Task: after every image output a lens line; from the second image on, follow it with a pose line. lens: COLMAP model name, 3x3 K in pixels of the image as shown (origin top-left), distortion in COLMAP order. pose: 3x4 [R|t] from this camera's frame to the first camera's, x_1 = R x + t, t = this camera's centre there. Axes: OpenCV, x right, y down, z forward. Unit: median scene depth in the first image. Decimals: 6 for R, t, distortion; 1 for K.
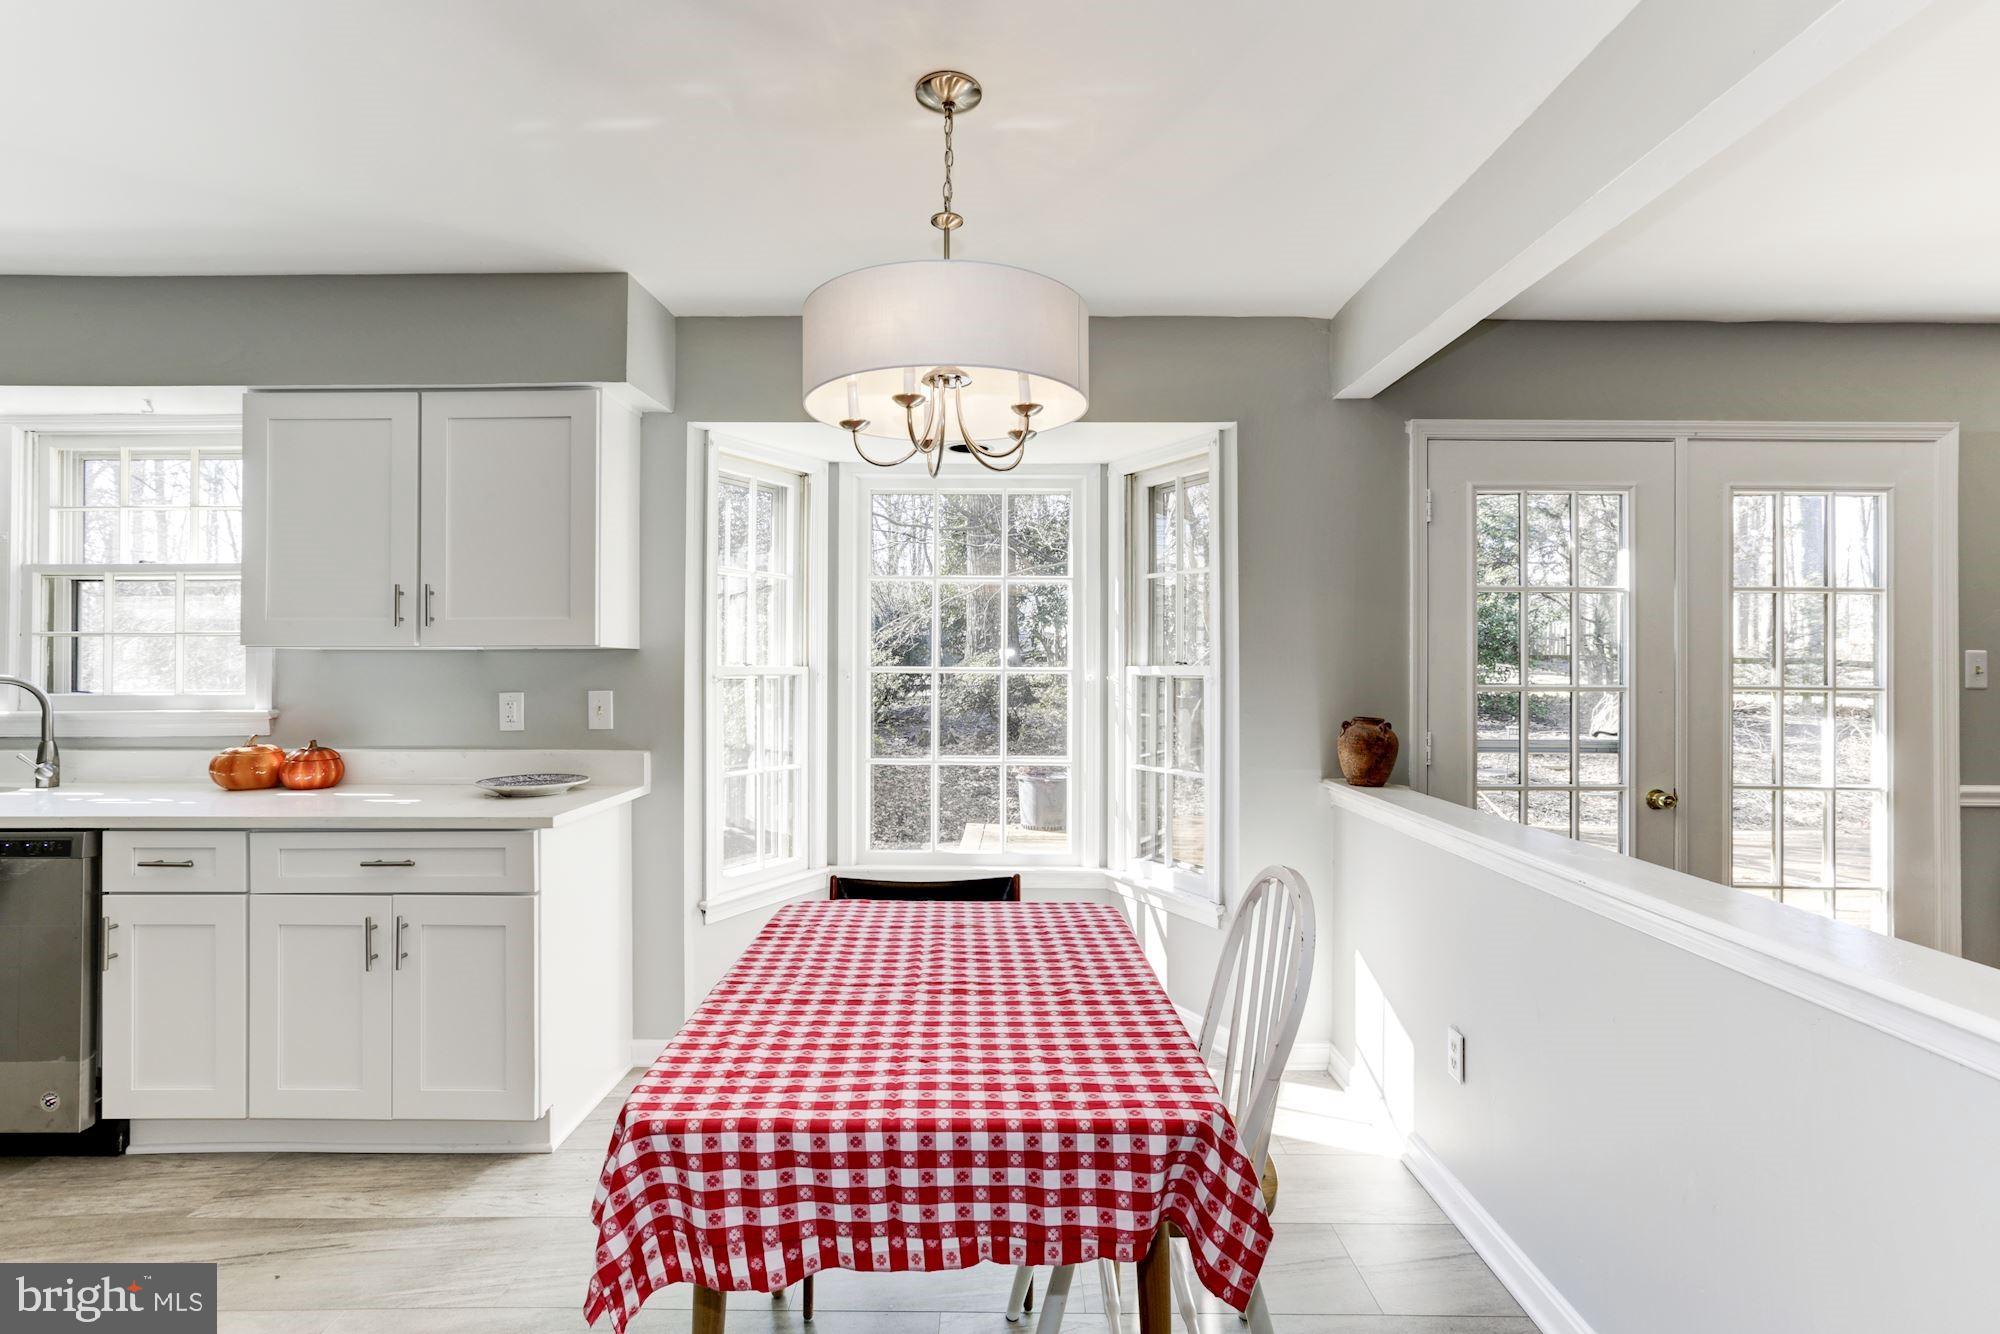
lens RADIAL K [[909.0, 0, 985.5], [0, 909.0, 660.9], [0, 0, 1]] dist [-0.011656, 0.007469]
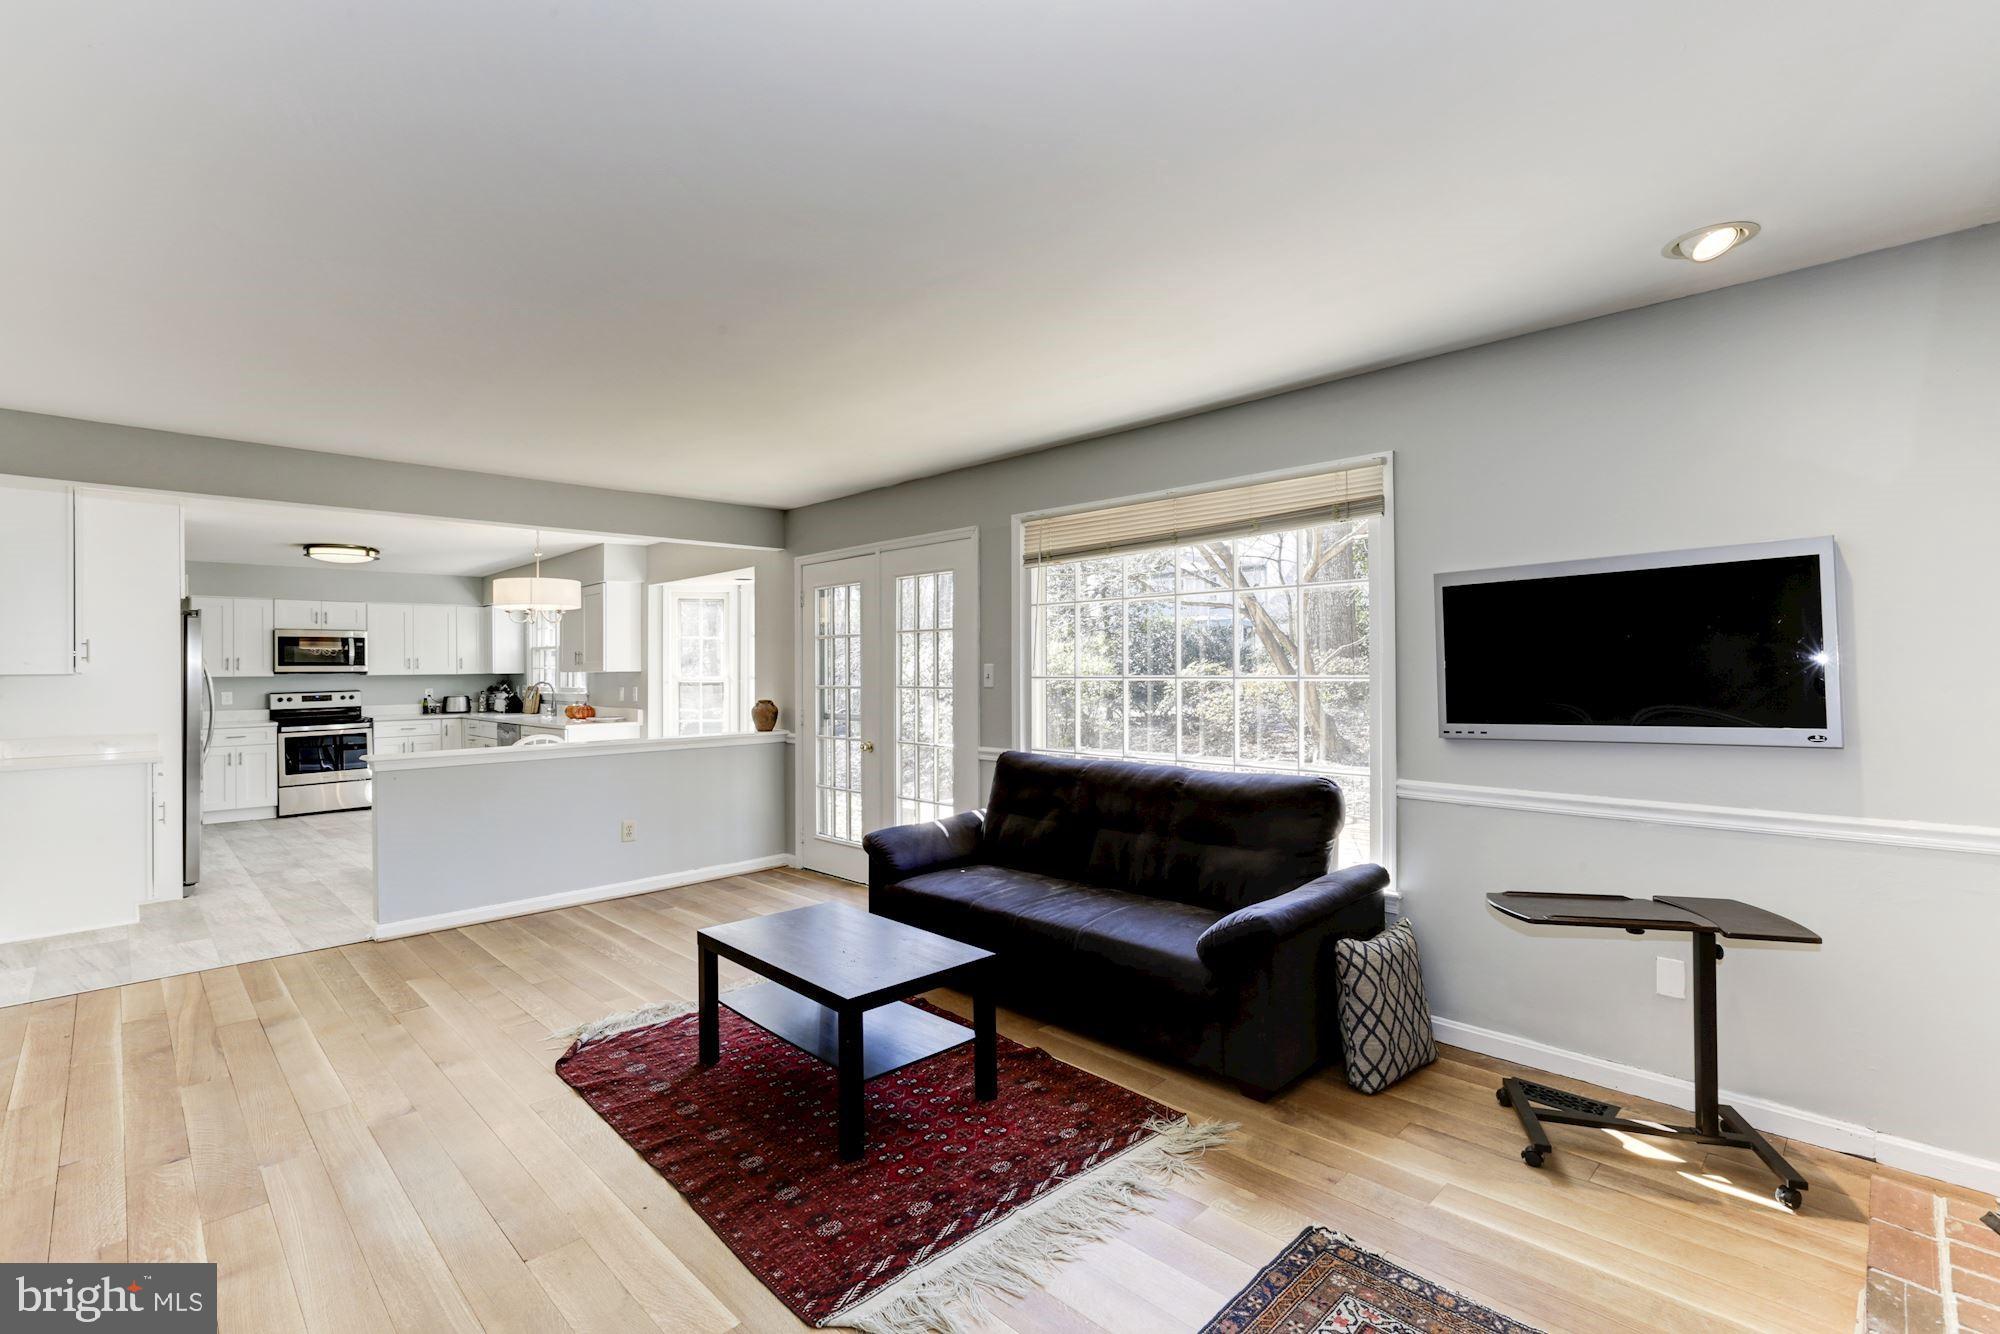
lens RADIAL K [[909.0, 0, 1001.9], [0, 909.0, 668.0], [0, 0, 1]] dist [-0.011656, 0.007469]
pose [[0.705974, -0.012187, -0.708133, 2.449256], [0.010077, 0.999924, -0.007163, 0.009811], [0.708166, -0.002079, 0.706043, -0.150923]]
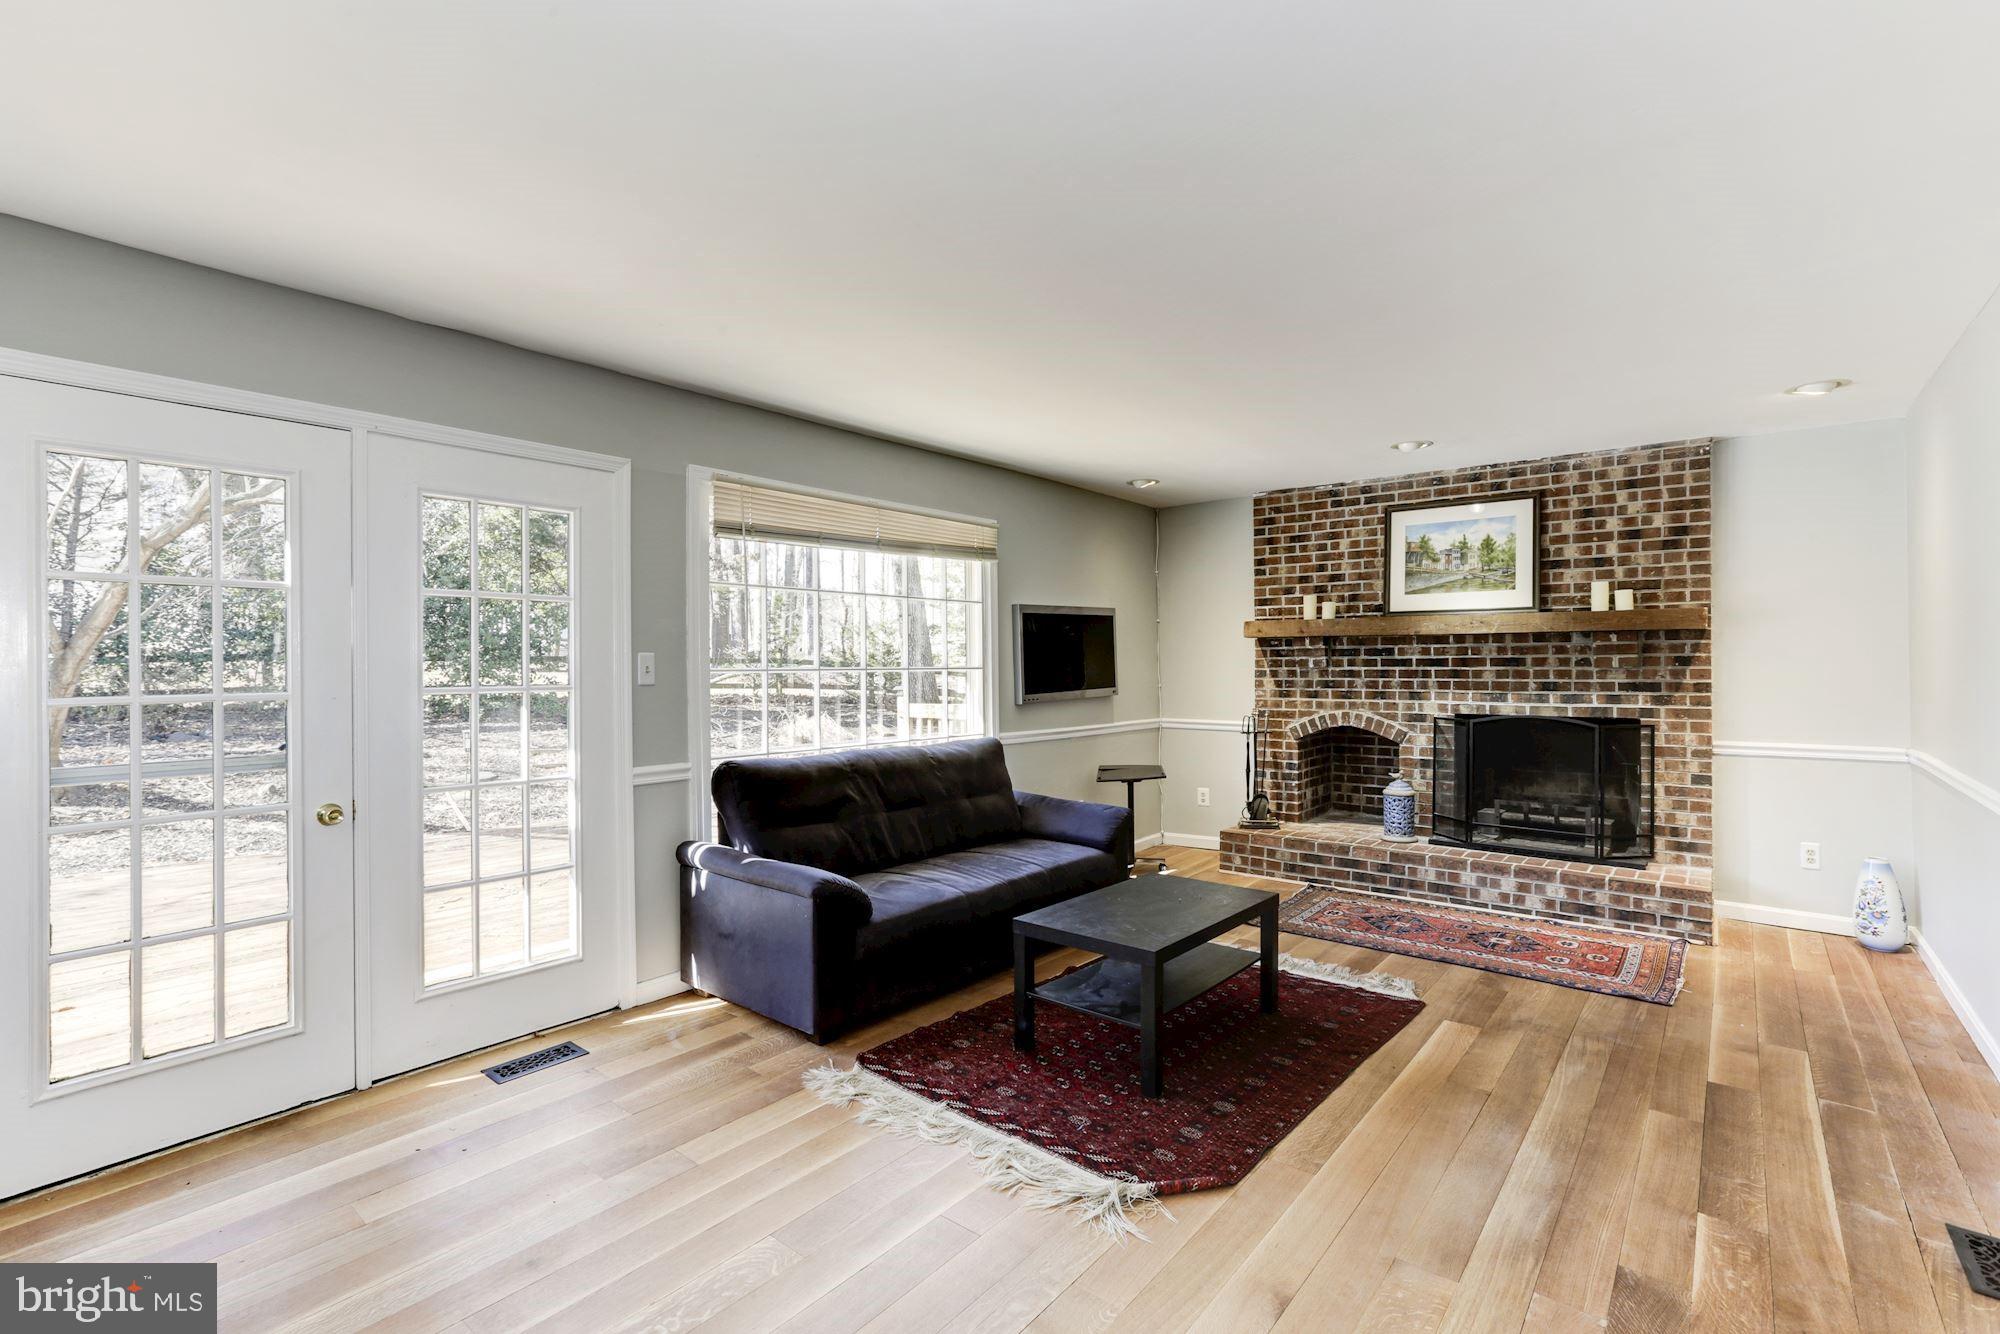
lens RADIAL K [[909.0, 0, 1002.1], [0, 909.0, 658.3], [0, 0, 1]] dist [-0.011656, 0.007469]
pose [[0.632435, -0.006954, 0.774583, 0.500246], [0.007152, 0.999970, 0.003137, -0.005719], [-0.774581, 0.003556, 0.632465, -0.126701]]
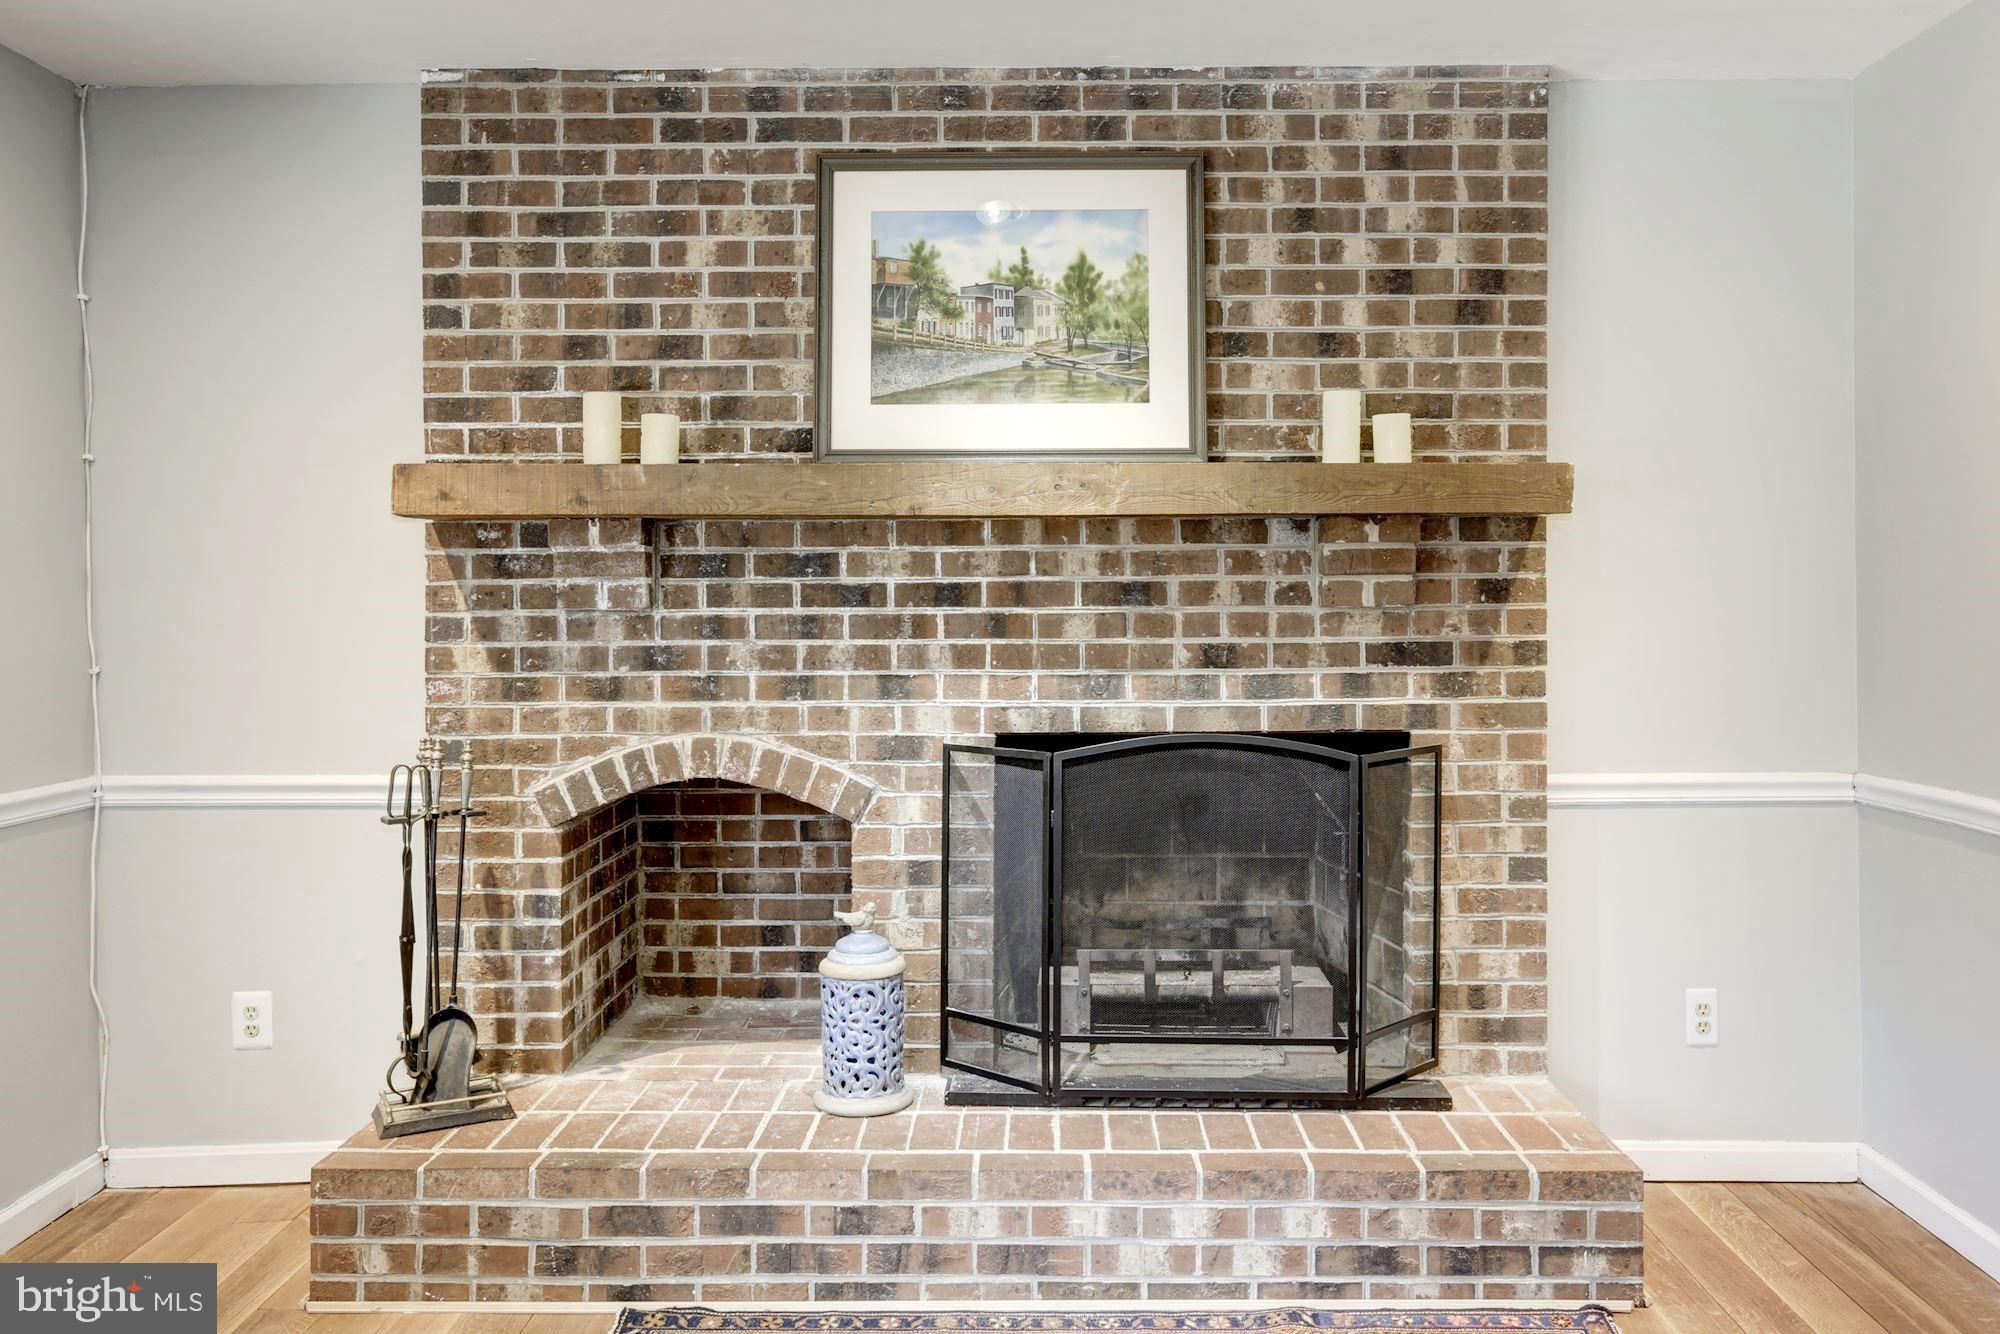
lens RADIAL K [[1496.7, 0, 1010.8], [0, 1496.7, 599.8], [0, 0, 1]] dist [0.009764, 0.010428]
pose [[0.005672, -0.014244, 0.999882, 1.407403], [0.001391, 0.999898, 0.014236, 0.003299], [-0.999983, 0.001310, 0.005691, 0.320236]]
